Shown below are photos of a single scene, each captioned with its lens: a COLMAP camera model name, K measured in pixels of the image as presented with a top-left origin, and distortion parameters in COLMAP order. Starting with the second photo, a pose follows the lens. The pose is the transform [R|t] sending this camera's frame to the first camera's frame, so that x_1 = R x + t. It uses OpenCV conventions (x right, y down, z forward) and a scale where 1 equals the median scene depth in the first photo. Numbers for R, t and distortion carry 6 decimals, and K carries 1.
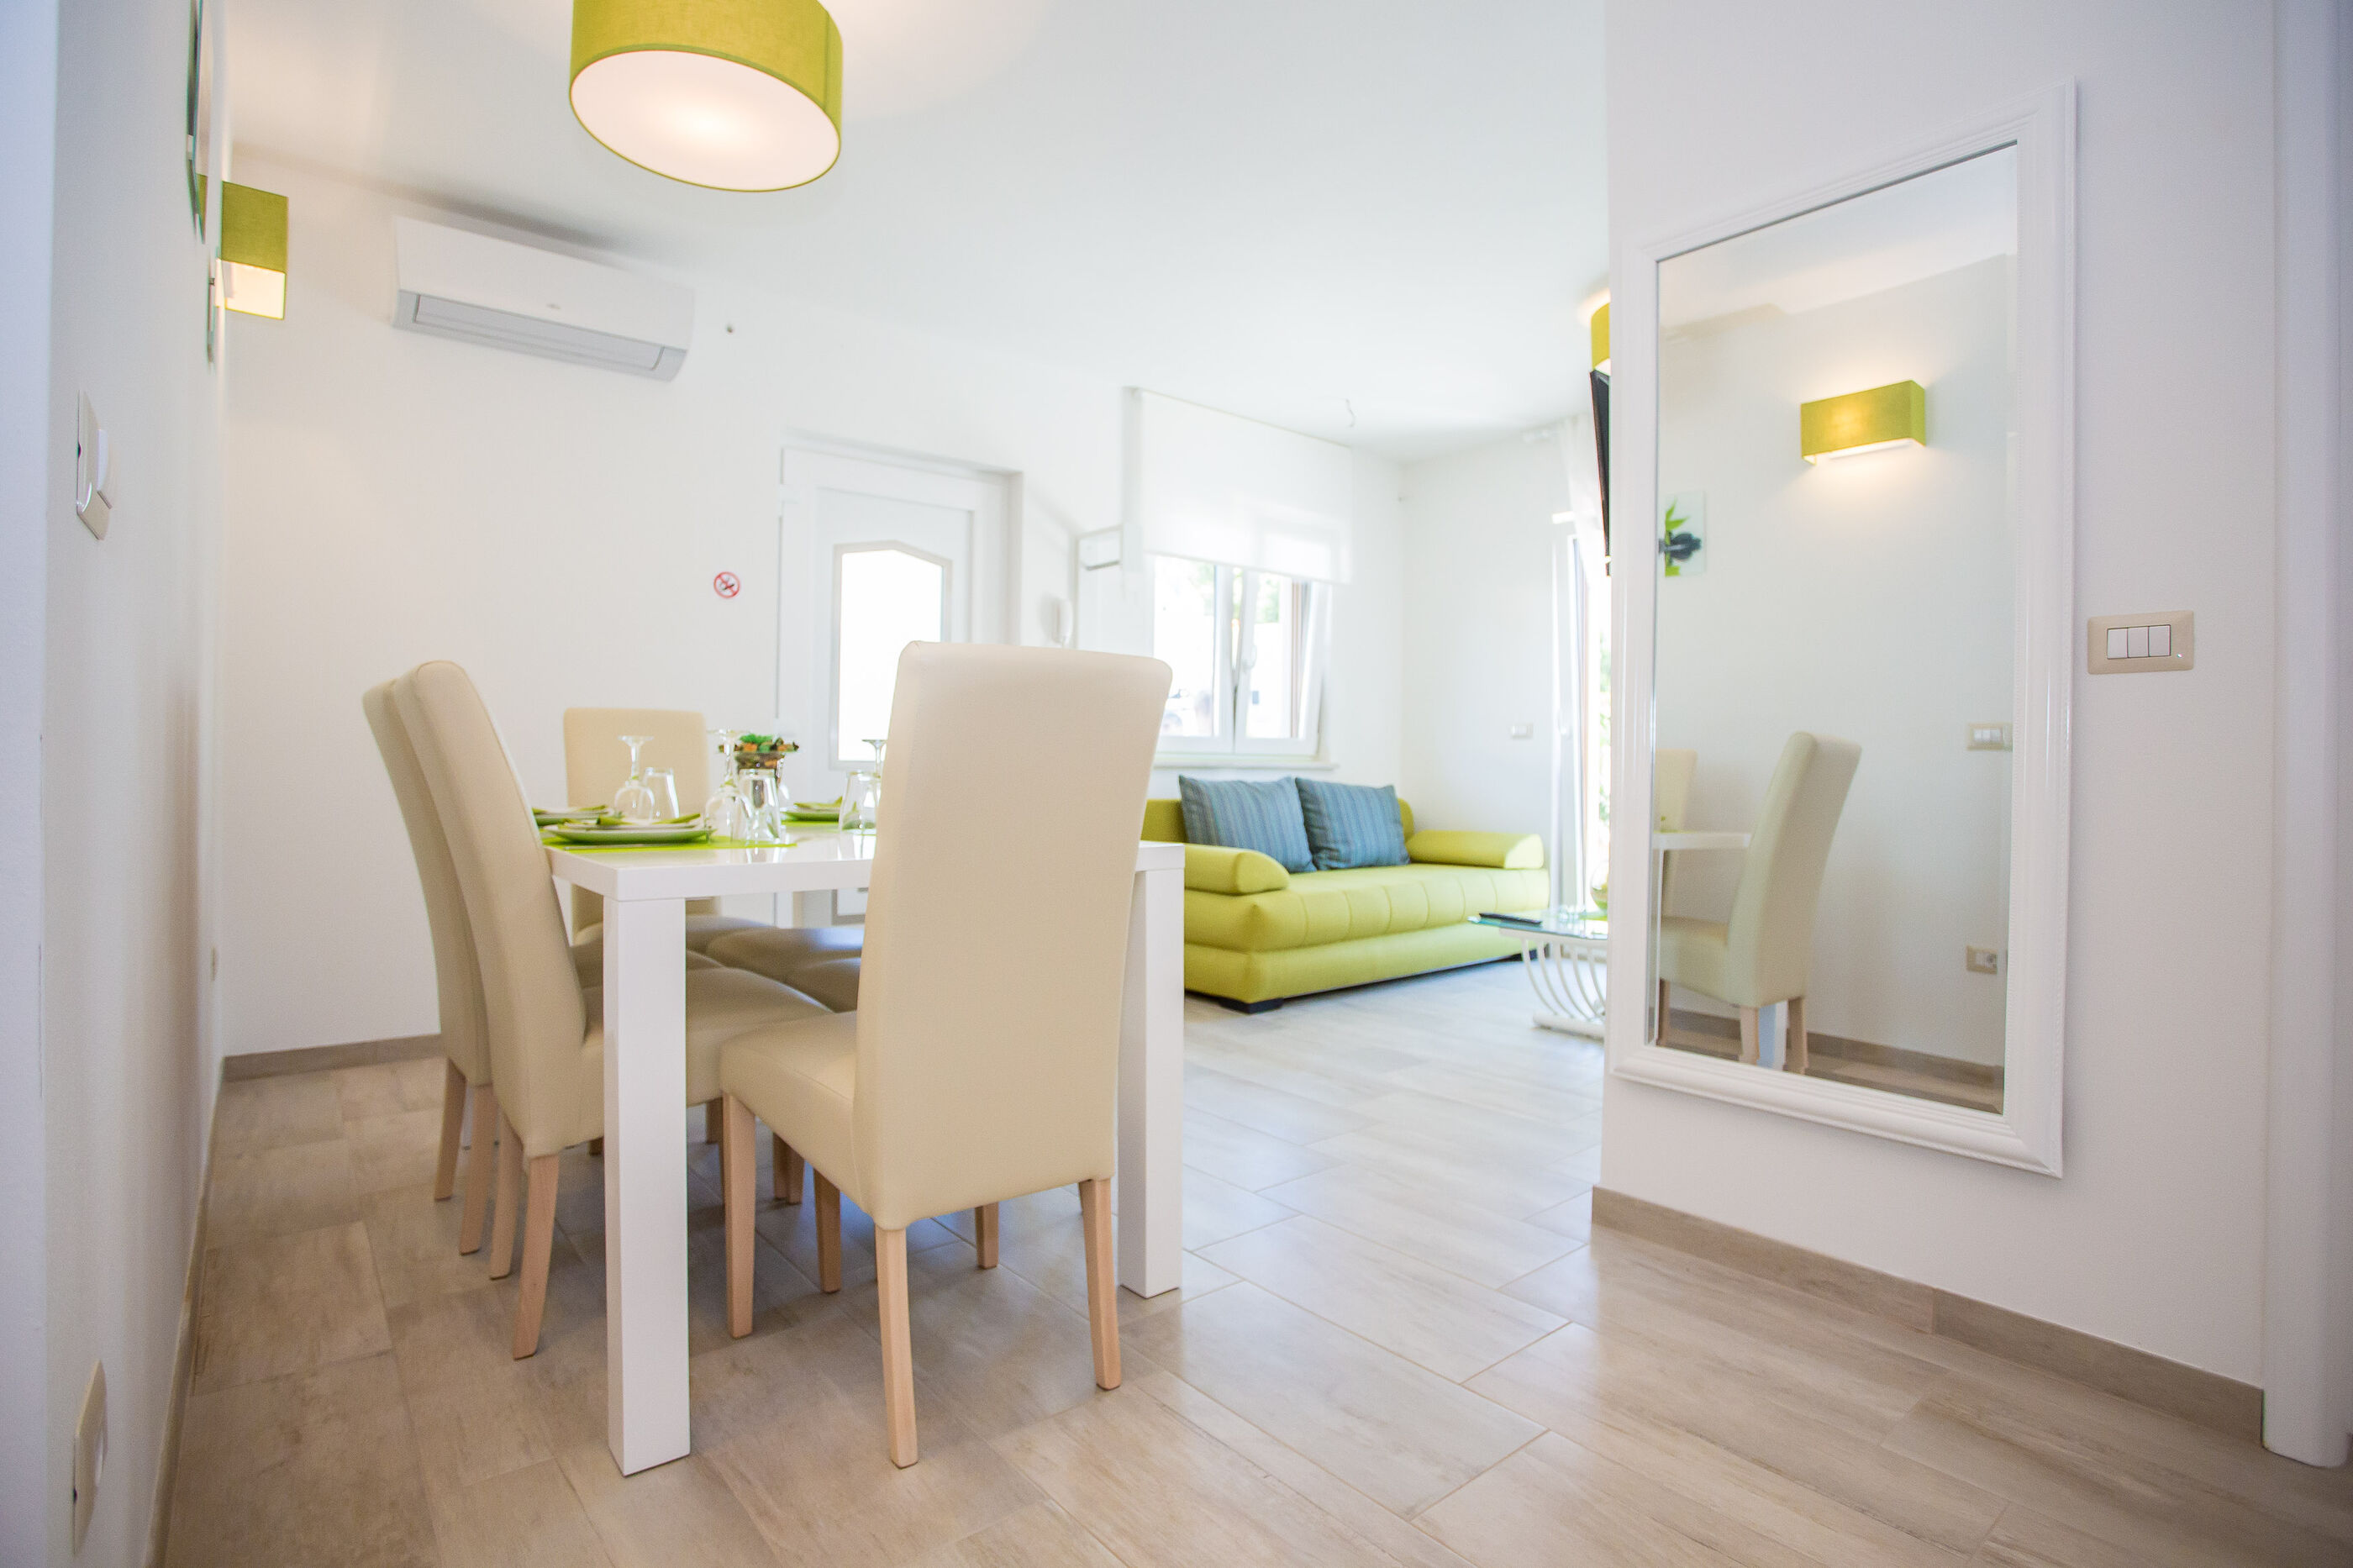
lens RADIAL K [[1139.4, 0, 1177.4], [0, 1139.4, 780.4], [0, 0, 1]] dist [-0.019219, 0.000857]
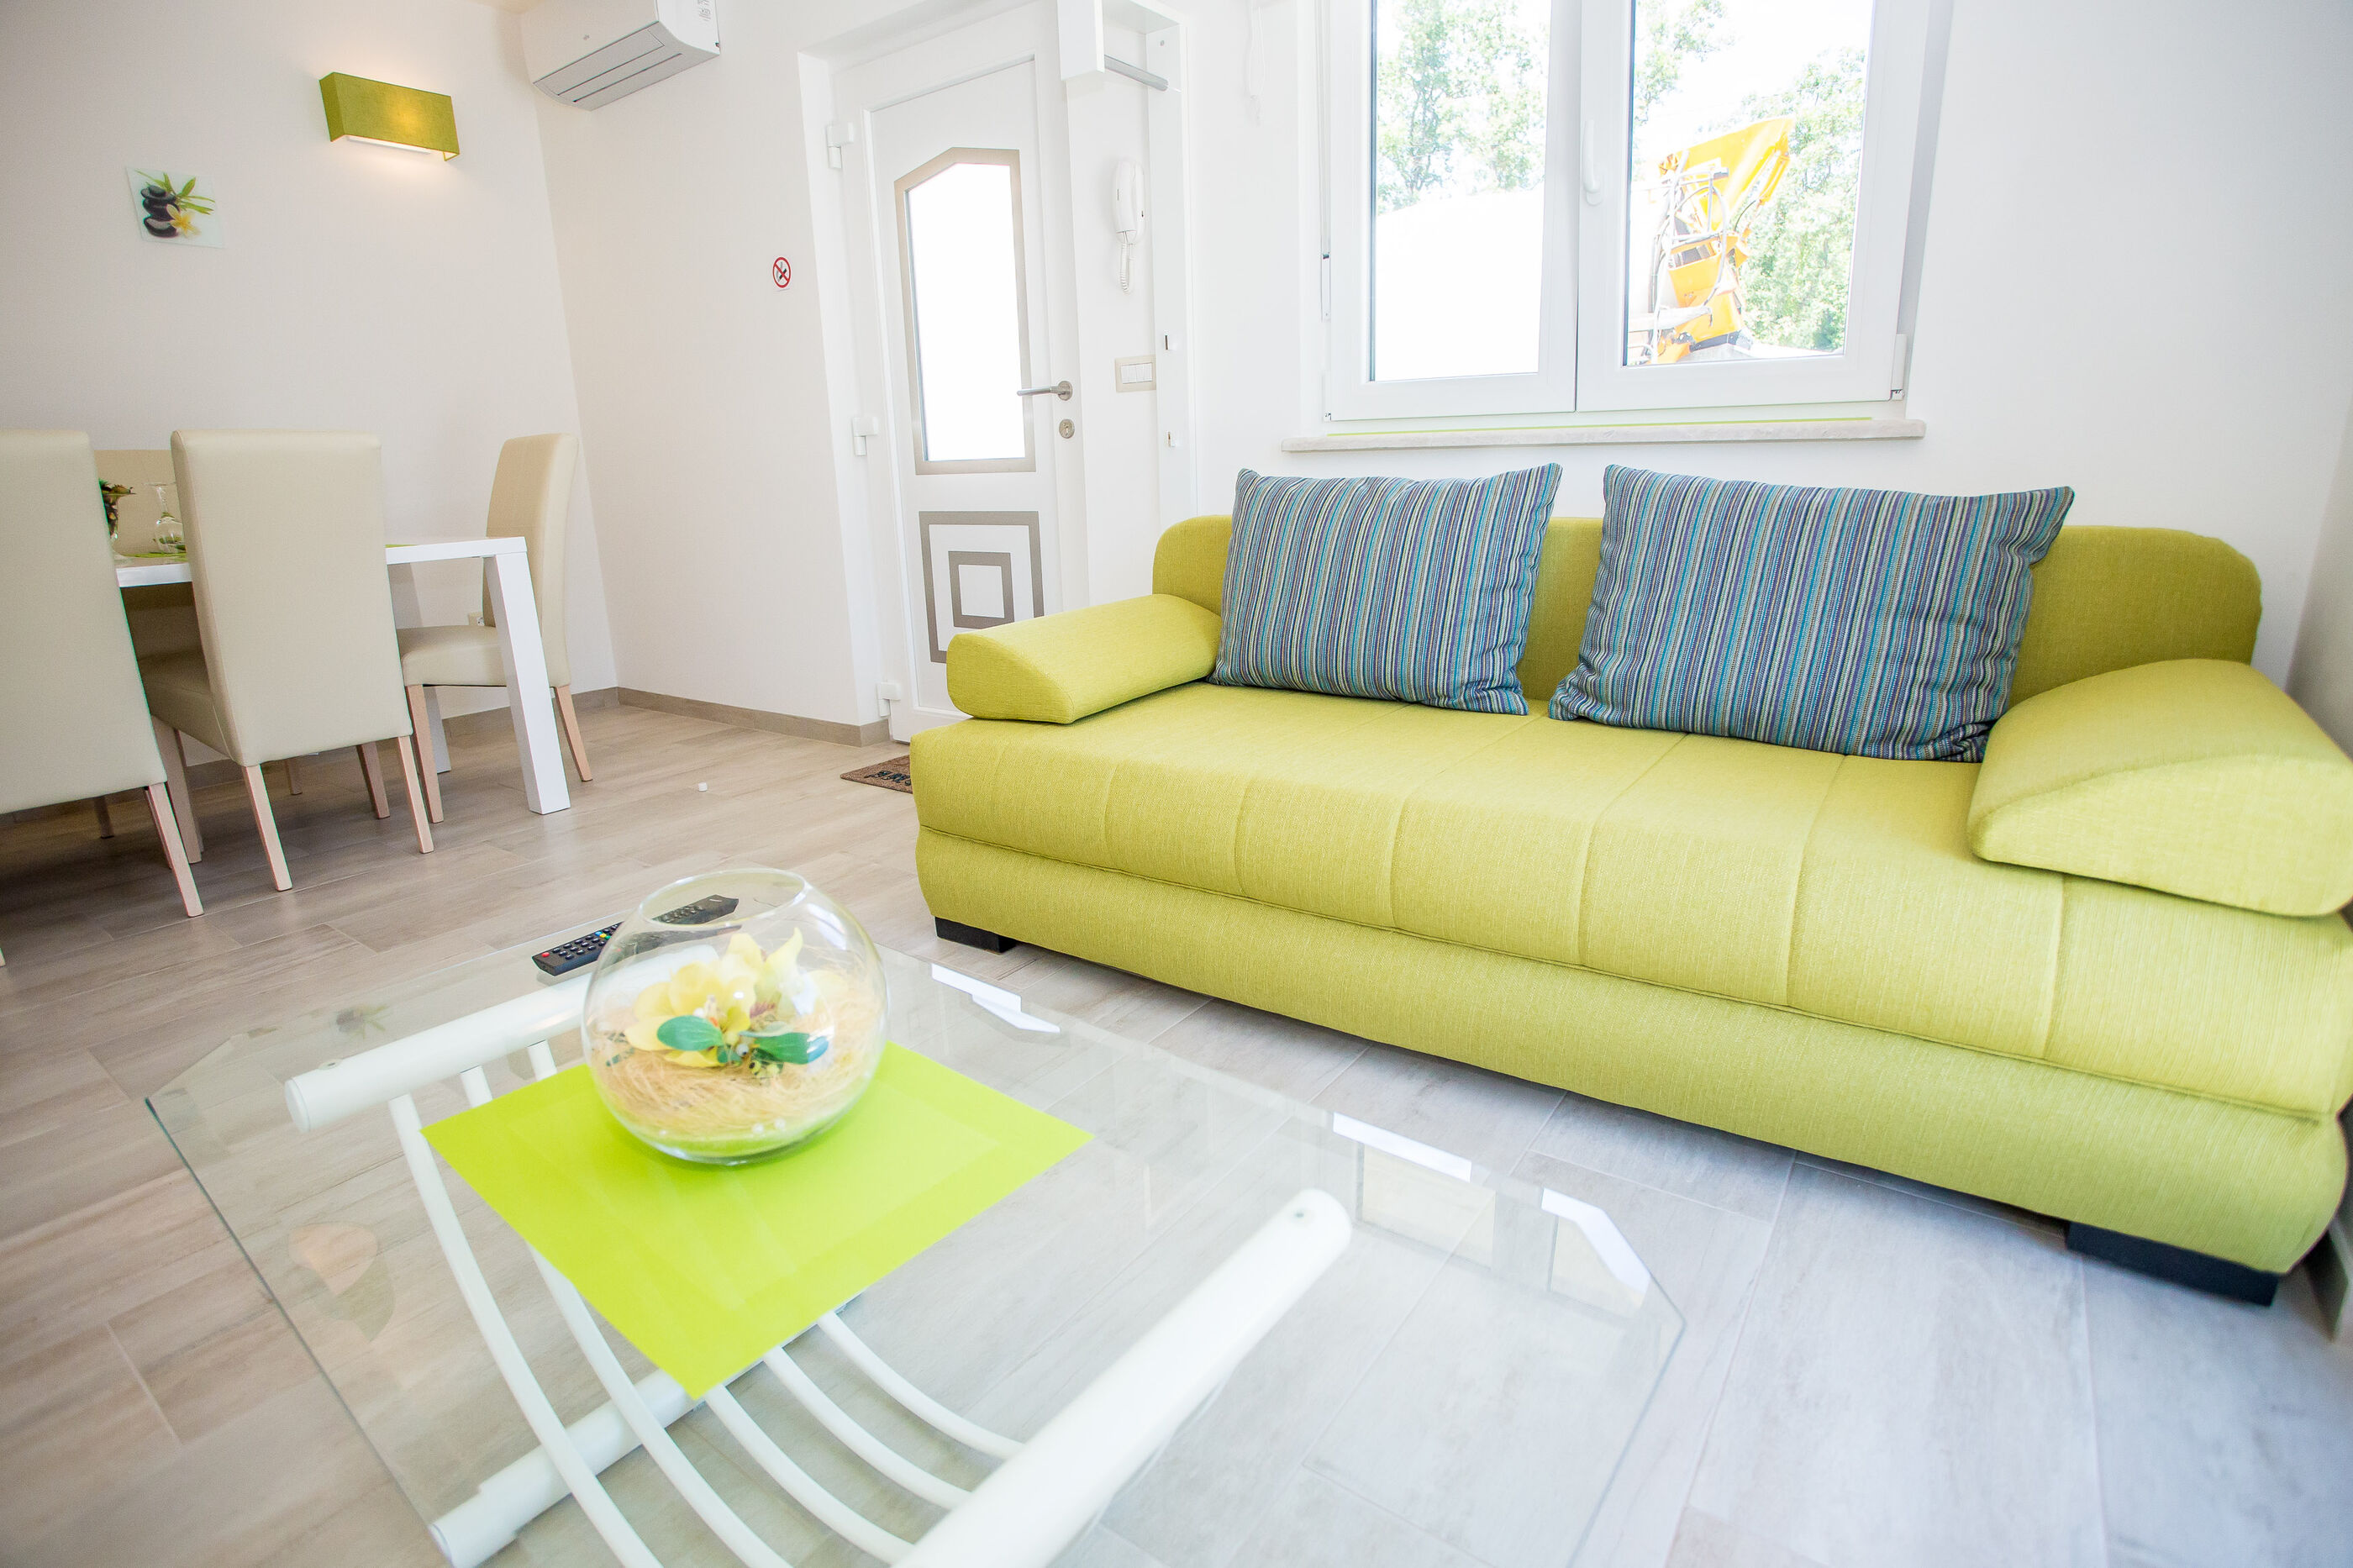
lens RADIAL K [[1139.4, 0, 1165.7], [0, 1139.4, 772.3], [0, 0, 1]] dist [-0.019219, 0.000857]
pose [[0.214982, 0.242962, -0.945913, 0.539414], [0.022723, 0.967054, 0.253556, -0.004519], [0.976354, -0.076004, 0.202379, 0.914031]]
